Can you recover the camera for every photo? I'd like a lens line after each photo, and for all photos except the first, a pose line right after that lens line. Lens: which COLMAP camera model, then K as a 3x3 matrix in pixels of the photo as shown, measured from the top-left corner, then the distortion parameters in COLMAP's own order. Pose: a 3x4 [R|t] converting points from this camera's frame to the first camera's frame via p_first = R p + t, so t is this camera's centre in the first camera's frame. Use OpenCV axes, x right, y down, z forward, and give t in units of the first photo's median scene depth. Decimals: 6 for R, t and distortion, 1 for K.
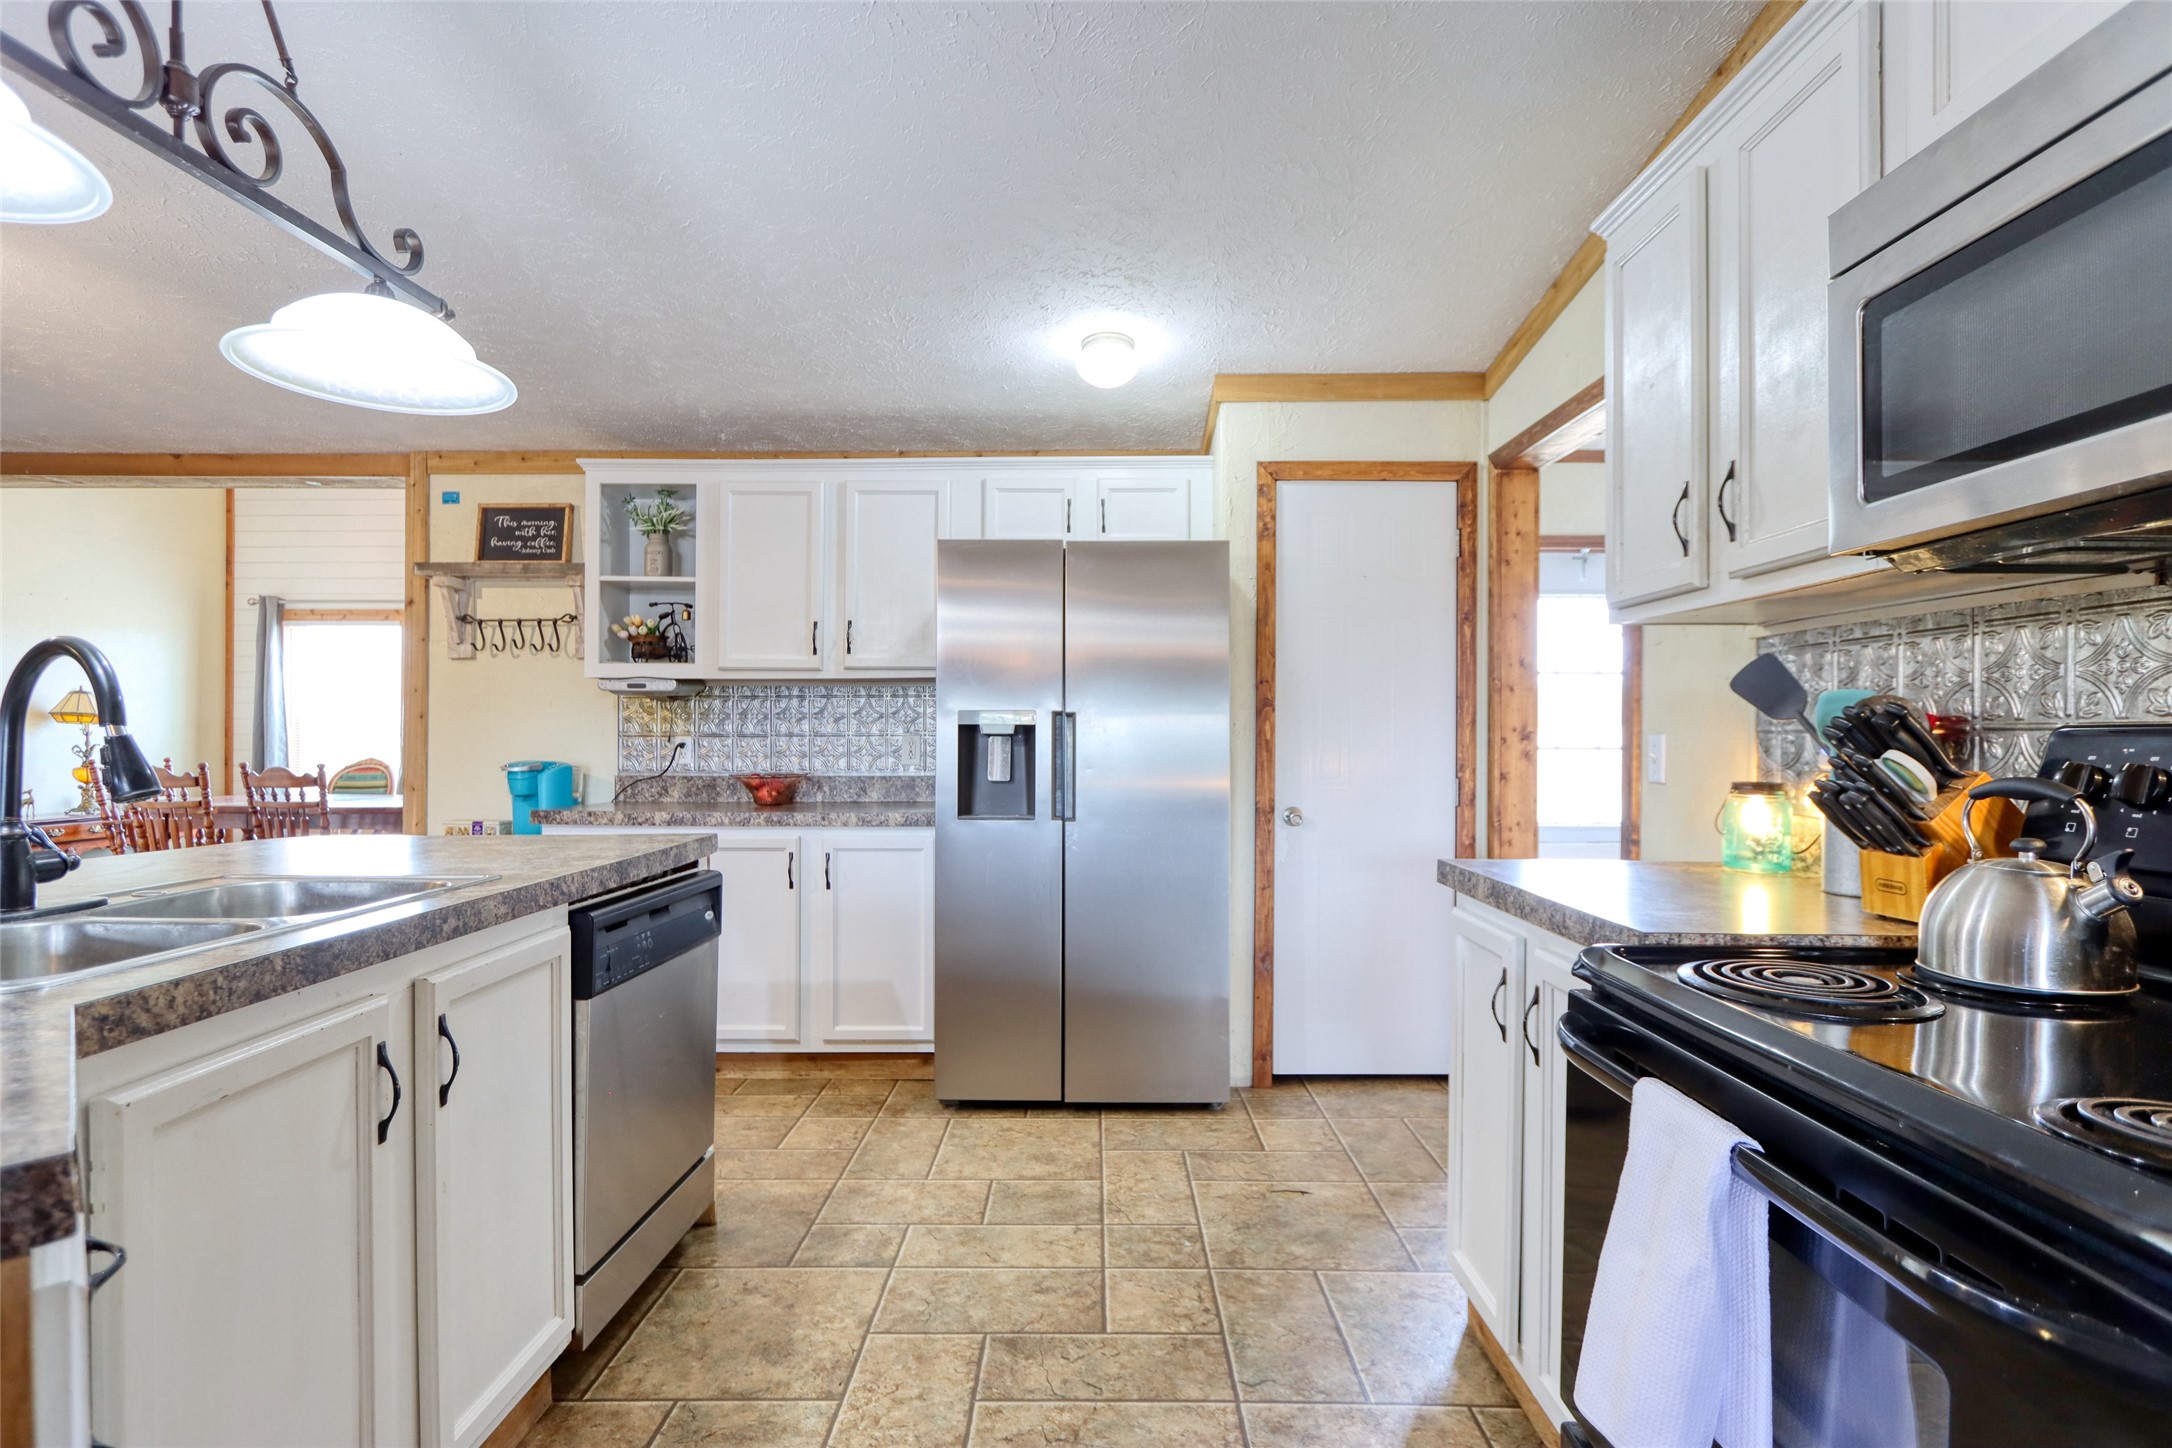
lens RADIAL K [[1041.4, 0, 1084.4], [0, 1041.4, 732.0], [0, 0, 1]] dist [-0.019795, 0.003215]
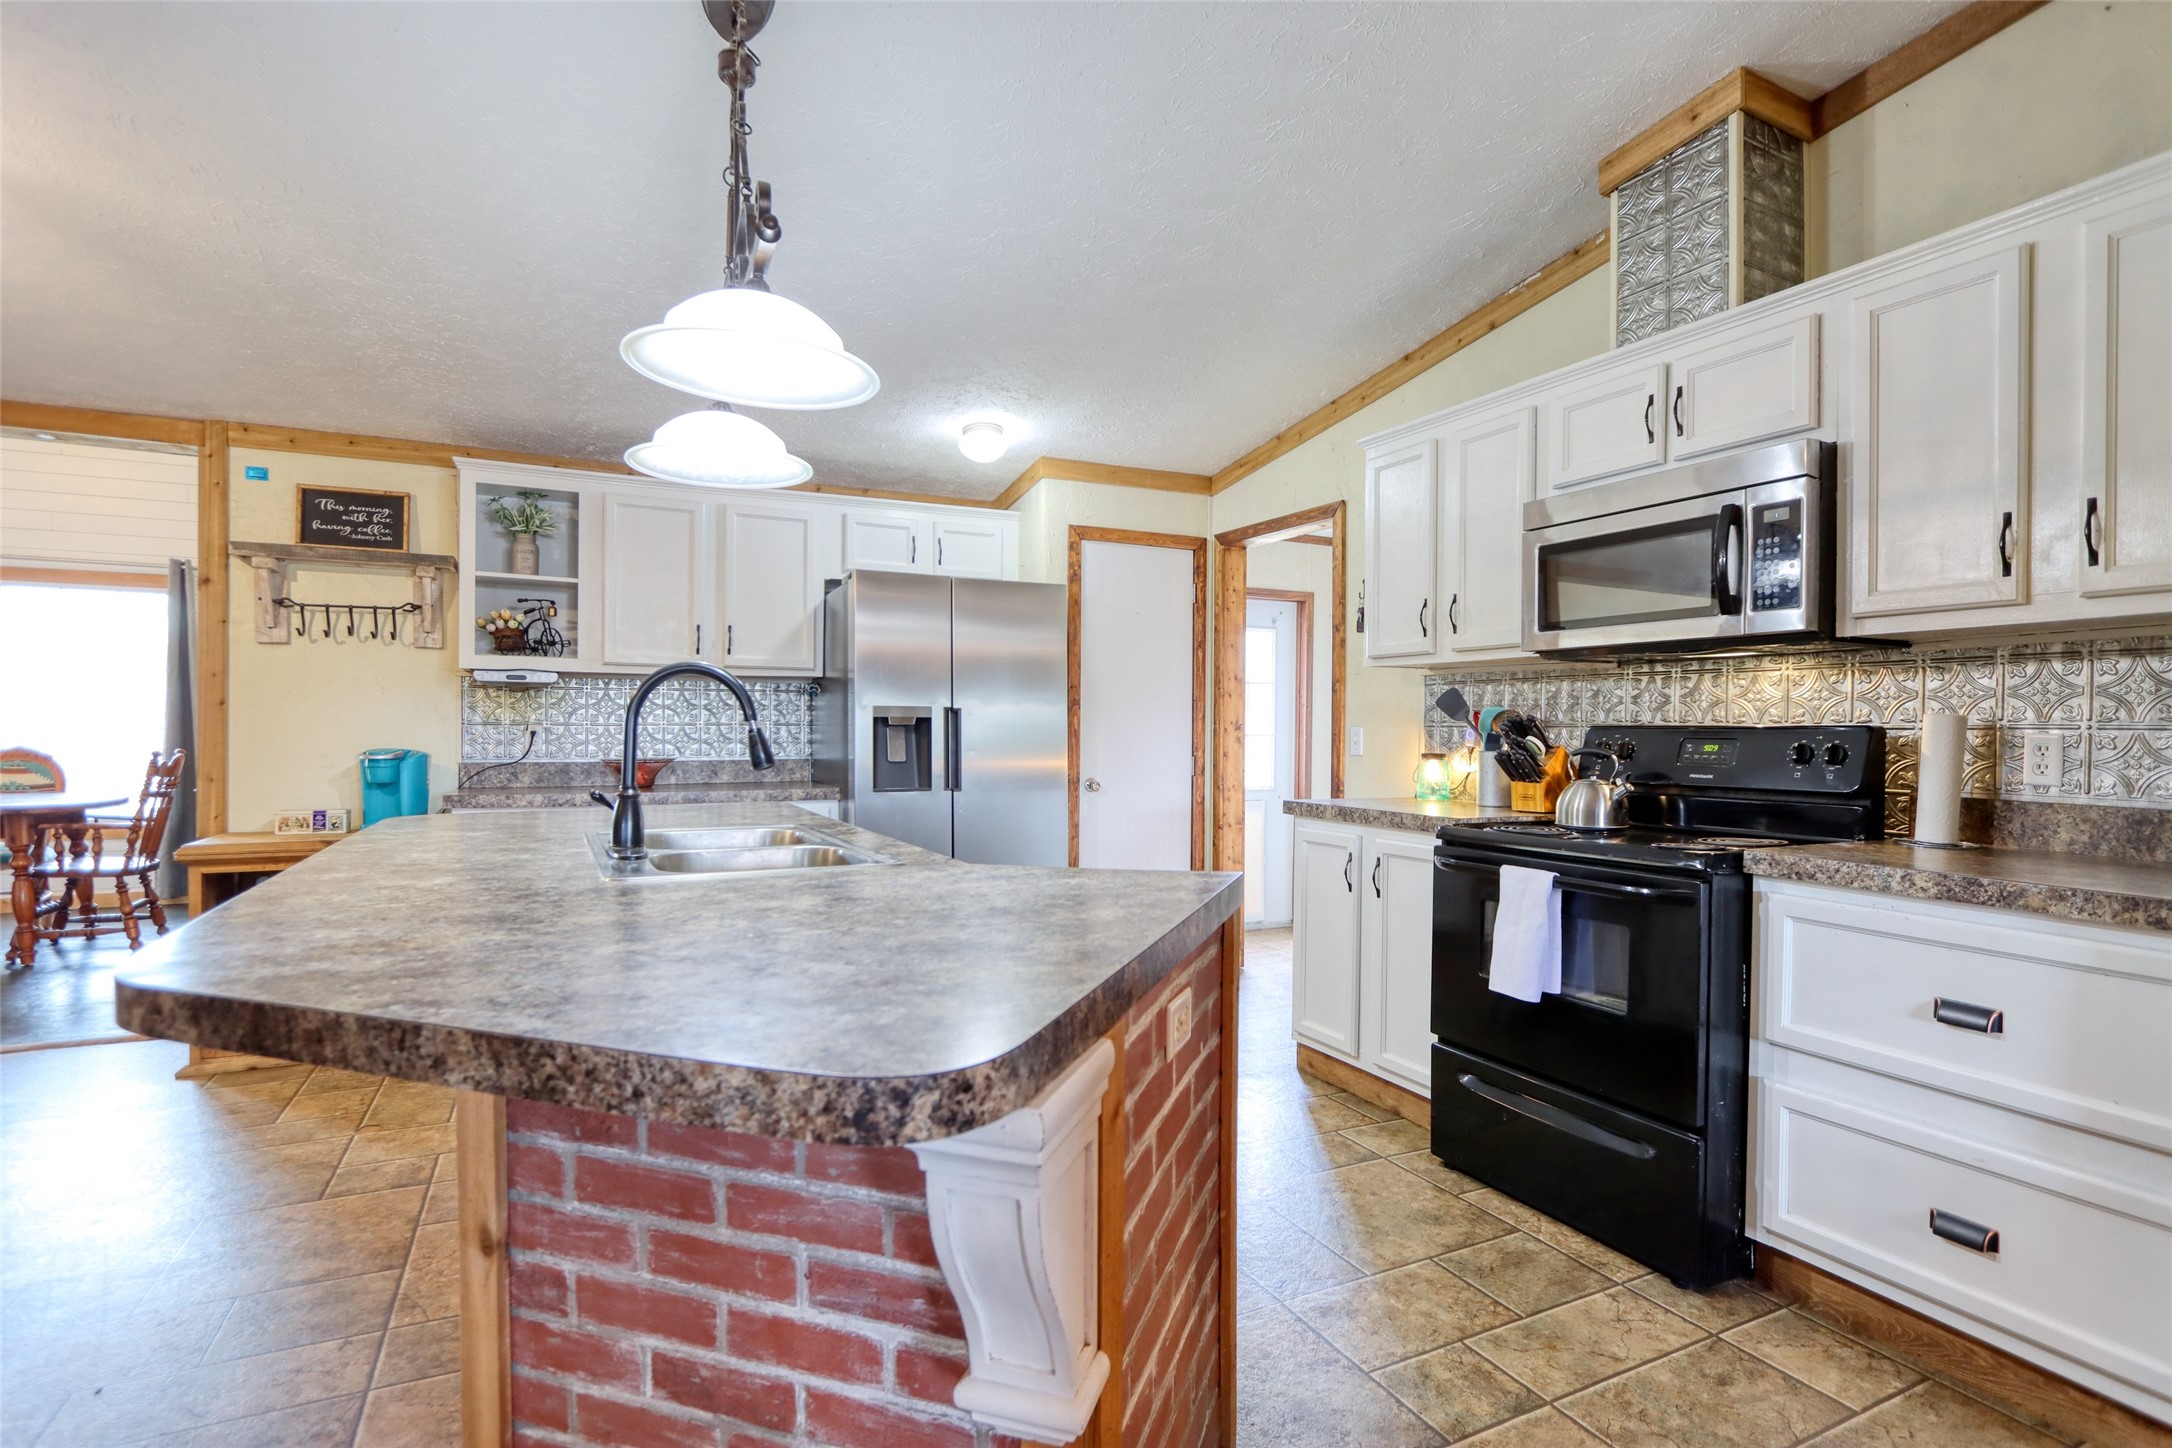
lens RADIAL K [[1041.4, 0, 1086.2], [0, 1041.4, 728.9], [0, 0, 1]] dist [-0.019795, 0.003215]
pose [[0.894171, 0.001551, 0.447724, -0.422249], [-0.005697, 0.999952, 0.007913, -0.003976], [-0.447690, -0.009627, 0.894137, -0.227572]]
